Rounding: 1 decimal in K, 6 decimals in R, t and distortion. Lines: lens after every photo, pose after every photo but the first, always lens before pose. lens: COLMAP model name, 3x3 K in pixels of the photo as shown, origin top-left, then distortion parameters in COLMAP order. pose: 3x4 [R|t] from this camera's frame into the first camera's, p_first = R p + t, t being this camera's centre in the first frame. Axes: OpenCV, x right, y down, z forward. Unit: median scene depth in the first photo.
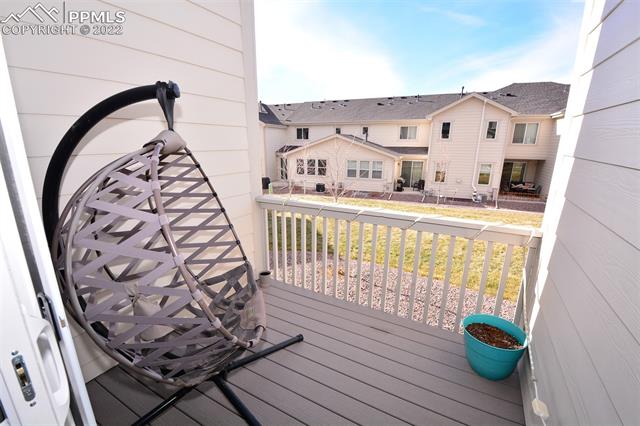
lens RADIAL K [[283.2, 0, 321.5], [0, 283.2, 215.2], [0, 0, 1]] dist [0.002288, -0.003768]
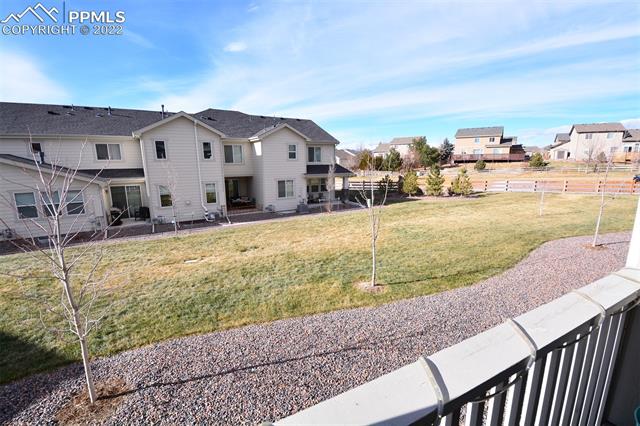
lens RADIAL K [[283.2, 0, 316.6], [0, 283.2, 215.0], [0, 0, 1]] dist [0.002288, -0.003768]
pose [[0.580610, -0.162372, 0.797827, -0.025685], [0.217164, 0.975297, 0.040452, -0.025101], [-0.784686, 0.149772, 0.601528, 0.097032]]
